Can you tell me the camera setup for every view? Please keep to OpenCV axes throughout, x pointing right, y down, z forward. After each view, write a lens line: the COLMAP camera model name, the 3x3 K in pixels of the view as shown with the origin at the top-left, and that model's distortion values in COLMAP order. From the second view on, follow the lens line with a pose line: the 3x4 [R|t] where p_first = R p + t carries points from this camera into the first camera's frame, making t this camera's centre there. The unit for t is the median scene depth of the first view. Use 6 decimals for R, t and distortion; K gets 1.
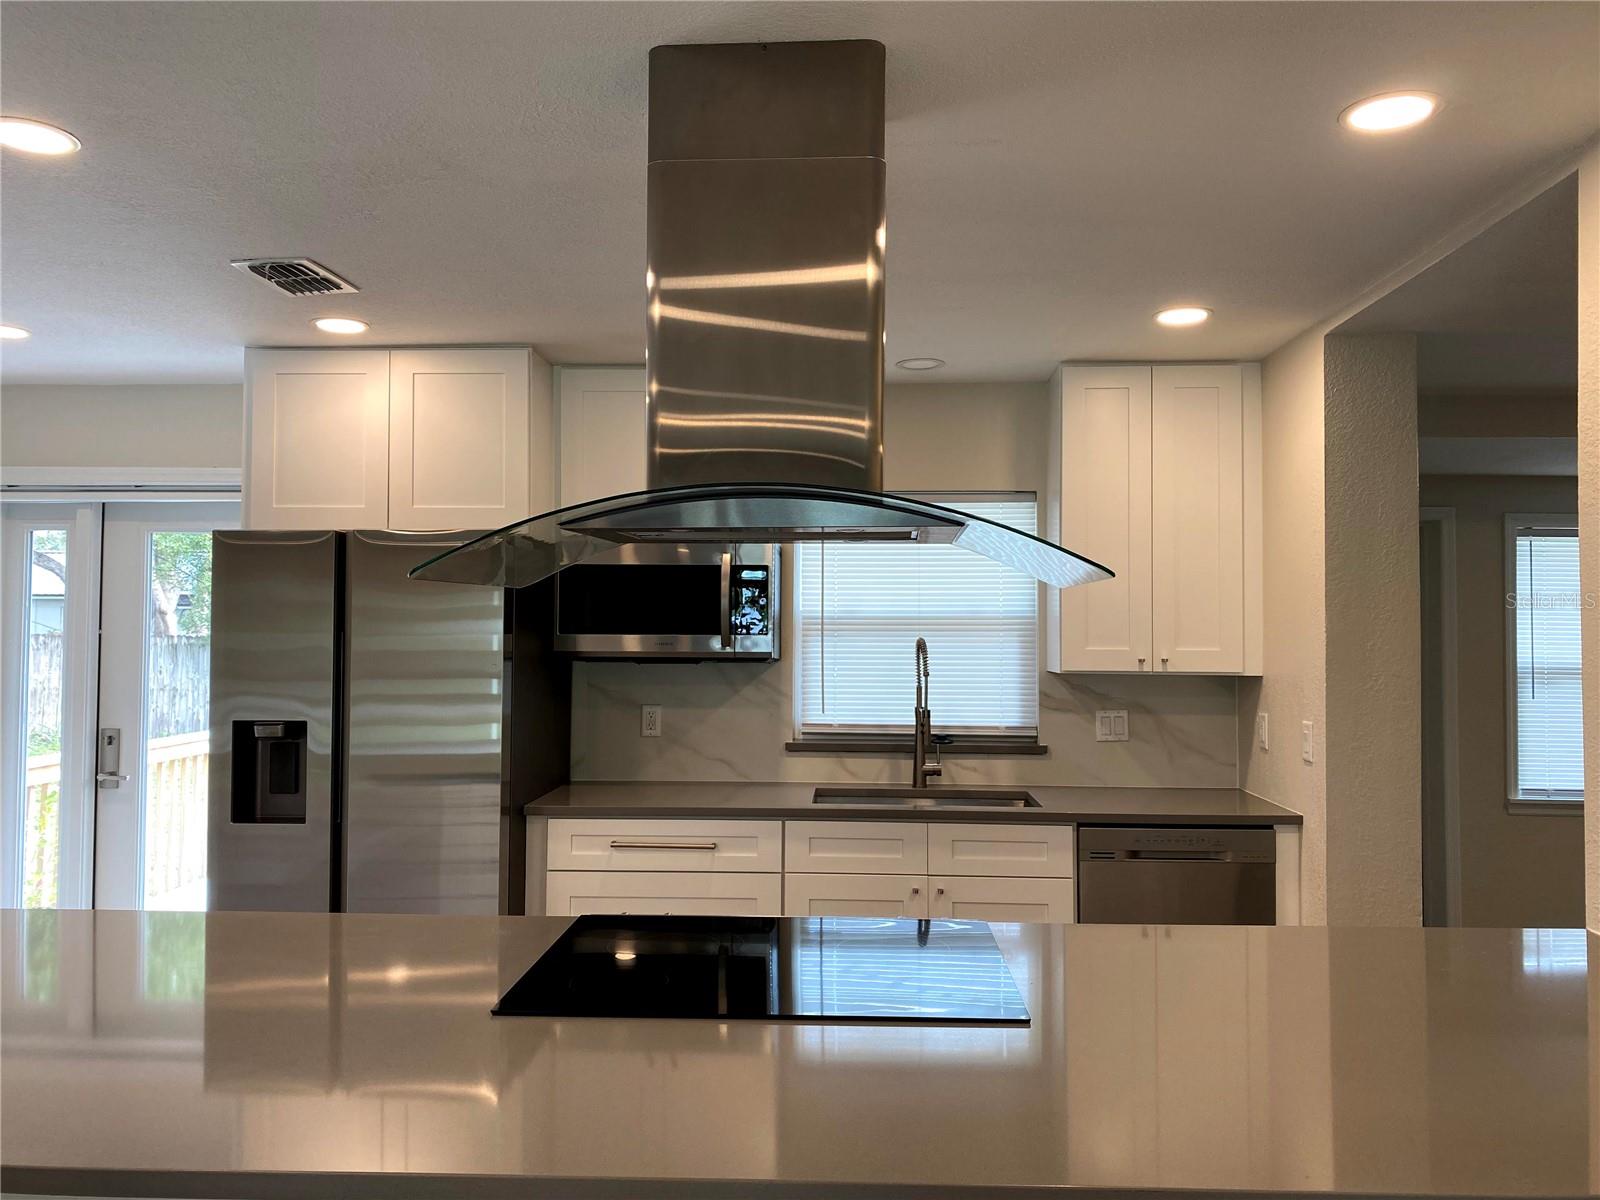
lens RADIAL K [[1203.5, 0, 797.4], [0, 1203.5, 592.1], [0, 0, 1]] dist [0.032876, -0.002437]
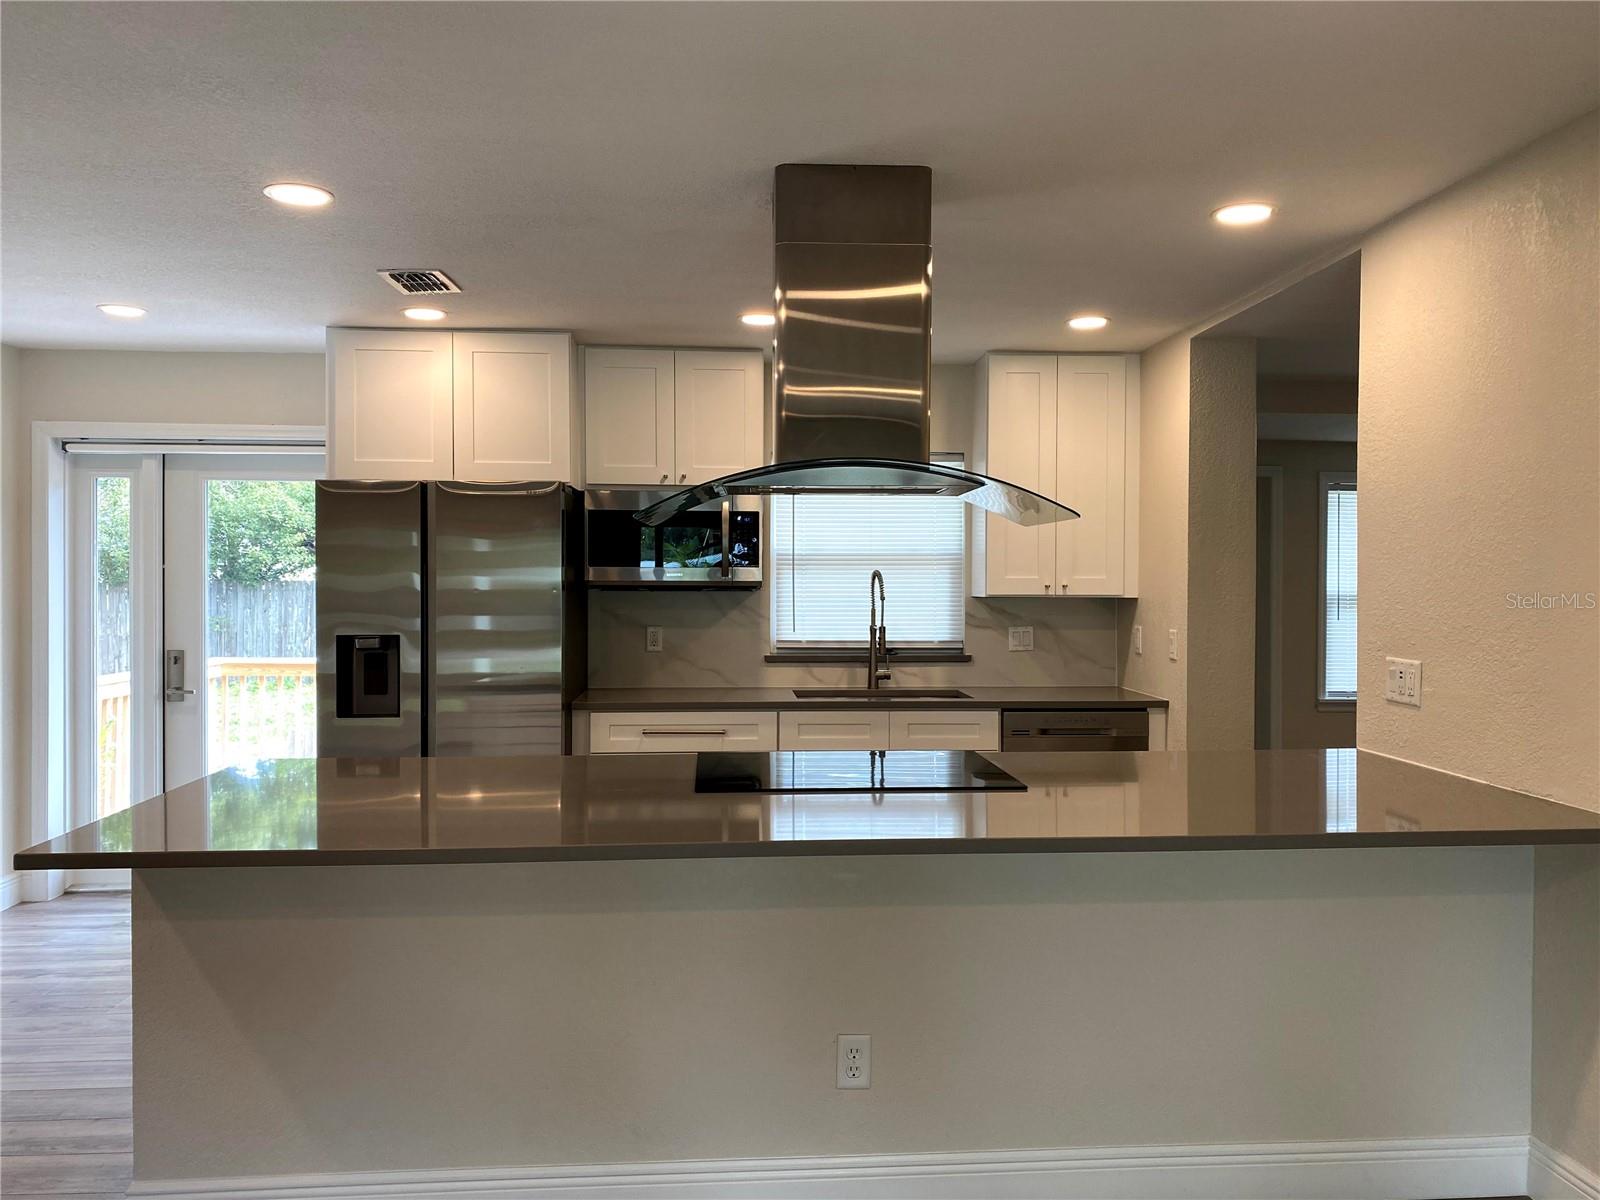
lens RADIAL K [[1186.6, 0, 794.9], [0, 1186.6, 600.5], [0, 0, 1]] dist [0.061936, -0.003252]
pose [[0.994200, -0.004531, 0.107453, -0.112992], [-0.000684, 0.998825, 0.048449, 0.009760], [-0.107547, -0.048242, 0.993029, -0.220325]]
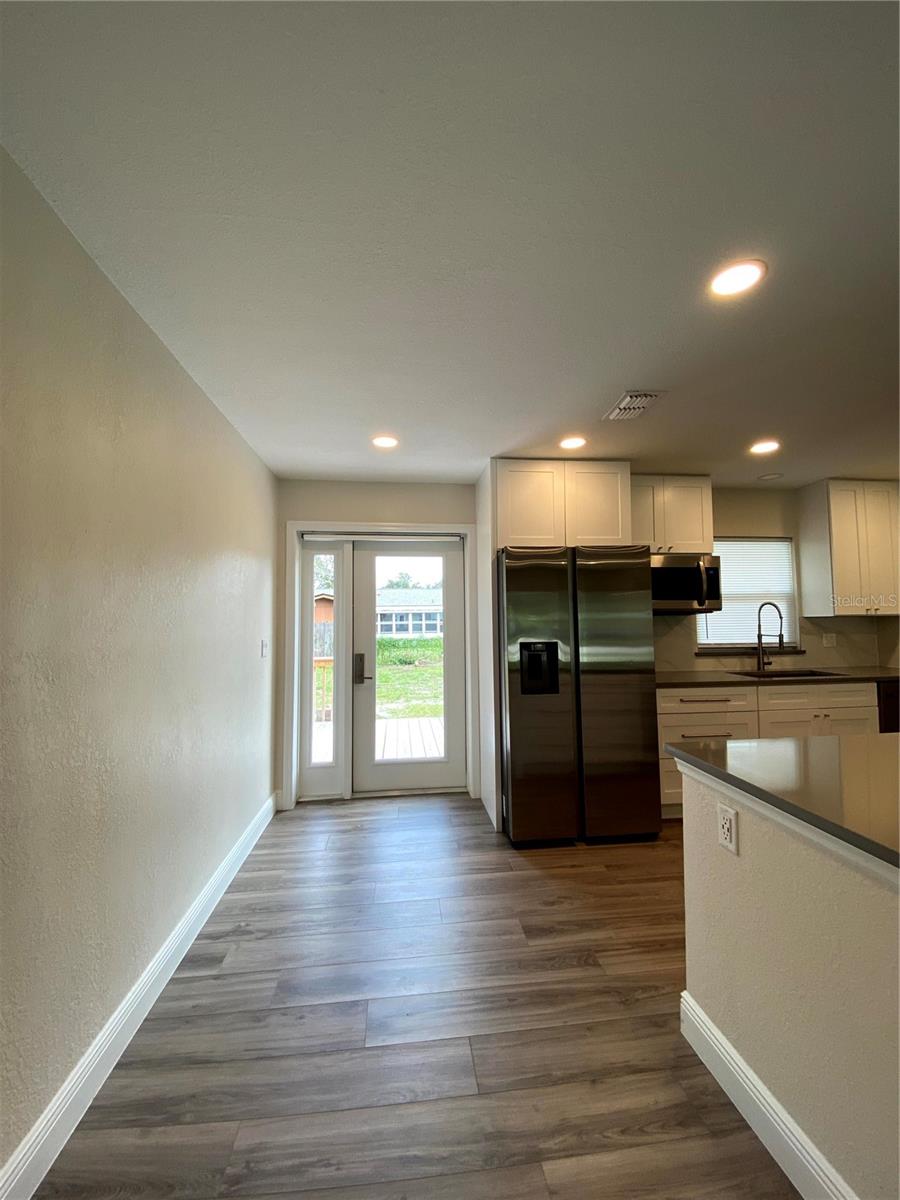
lens RADIAL K [[483.4, 0, 449.8], [0, 483.4, 595.7], [0, 0, 1]] dist [0.000798, -0.013785]
pose [[0.988496, -0.006722, 0.151095, -0.590035], [0.010792, 0.999600, -0.026132, 0.043173], [-0.150859, 0.027462, 0.988174, 0.216909]]
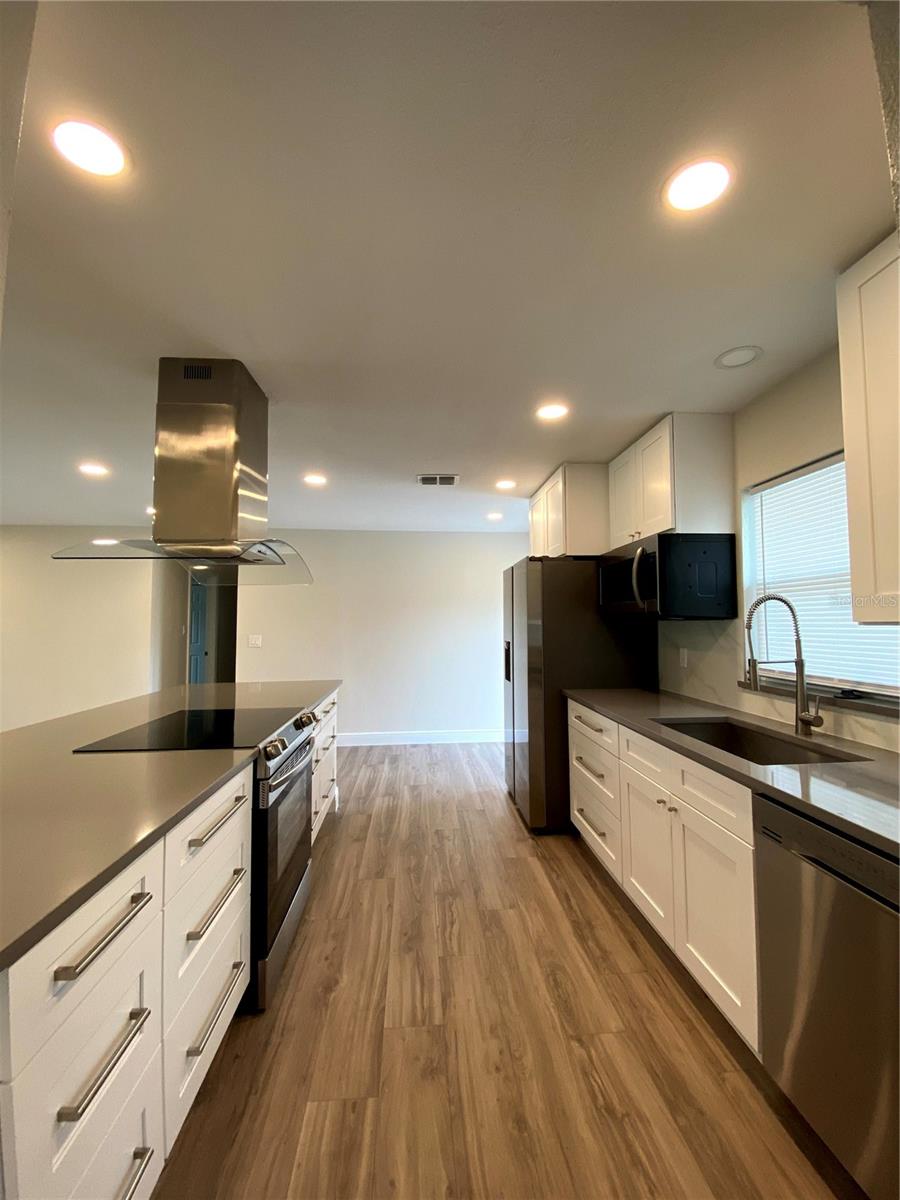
lens RADIAL K [[483.4, 0, 449.8], [0, 483.4, 595.7], [0, 0, 1]] dist [0.000798, -0.013785]
pose [[0.125921, -0.060163, -0.990214, 0.493255], [0.031970, 0.997887, -0.056564, 0.053881], [0.991525, -0.024535, 0.127578, 0.639325]]
